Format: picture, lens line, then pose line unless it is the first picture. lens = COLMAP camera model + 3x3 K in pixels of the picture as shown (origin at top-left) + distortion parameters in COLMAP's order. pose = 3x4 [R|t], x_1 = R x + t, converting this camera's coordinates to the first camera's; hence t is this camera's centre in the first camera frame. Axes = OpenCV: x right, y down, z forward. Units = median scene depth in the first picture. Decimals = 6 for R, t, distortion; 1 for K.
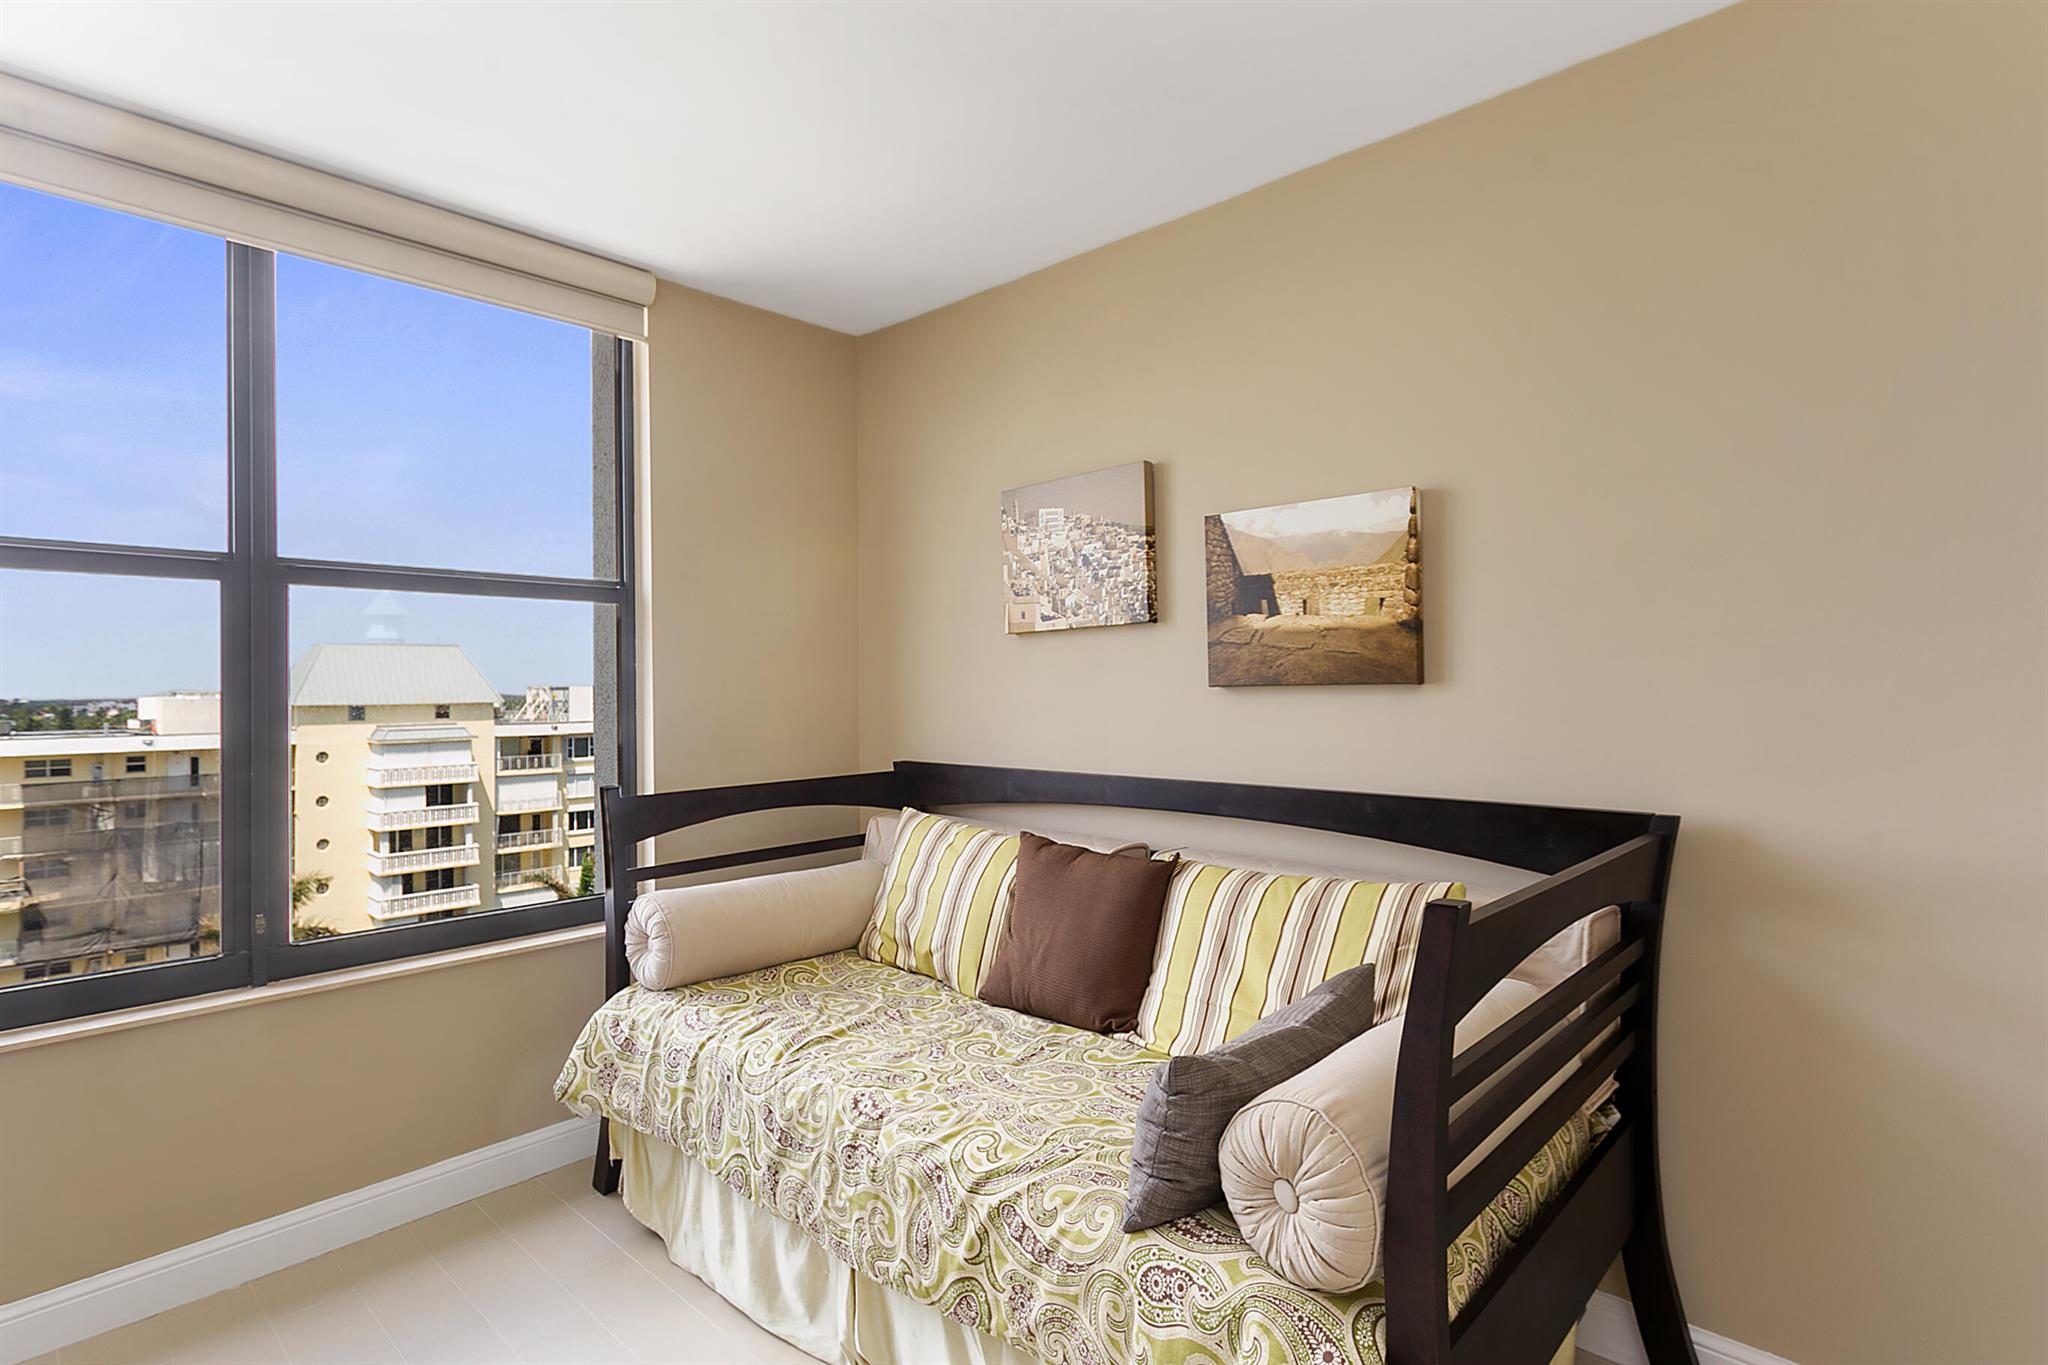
lens RADIAL K [[989.6, 0, 1021.8], [0, 989.6, 680.1], [0, 0, 1]] dist [0.001342, 0.000347]
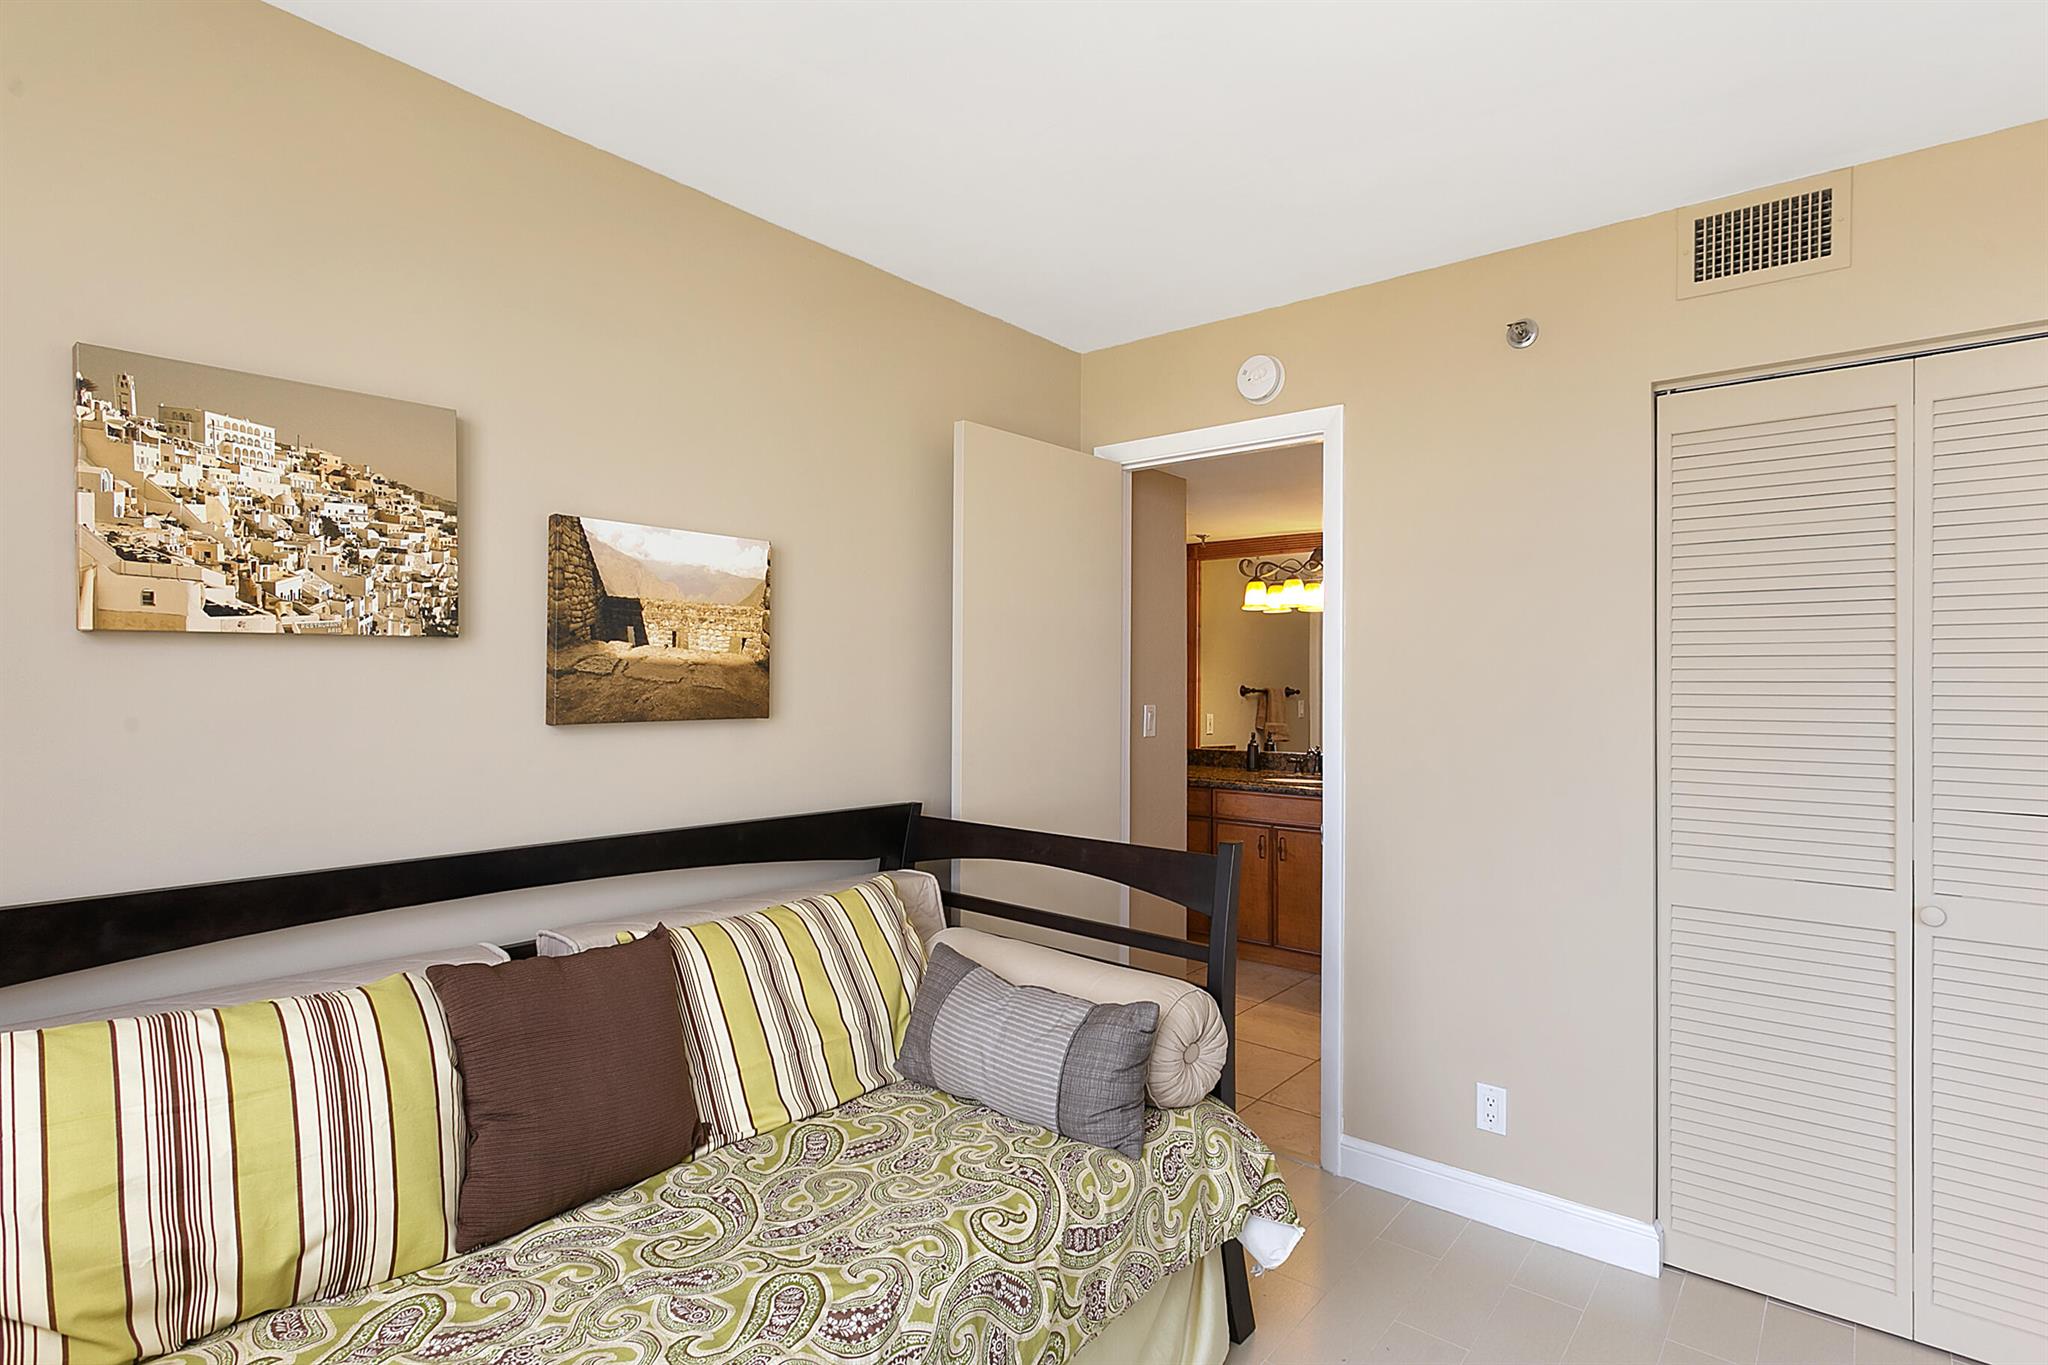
lens RADIAL K [[989.6, 0, 1021.8], [0, 989.6, 683.2], [0, 0, 1]] dist [0.001342, 0.000347]
pose [[-0.034475, 0.010565, 0.999350, -0.649914], [-0.008846, 0.999902, -0.010876, -0.022725], [-0.999366, -0.009215, -0.034378, 0.664843]]
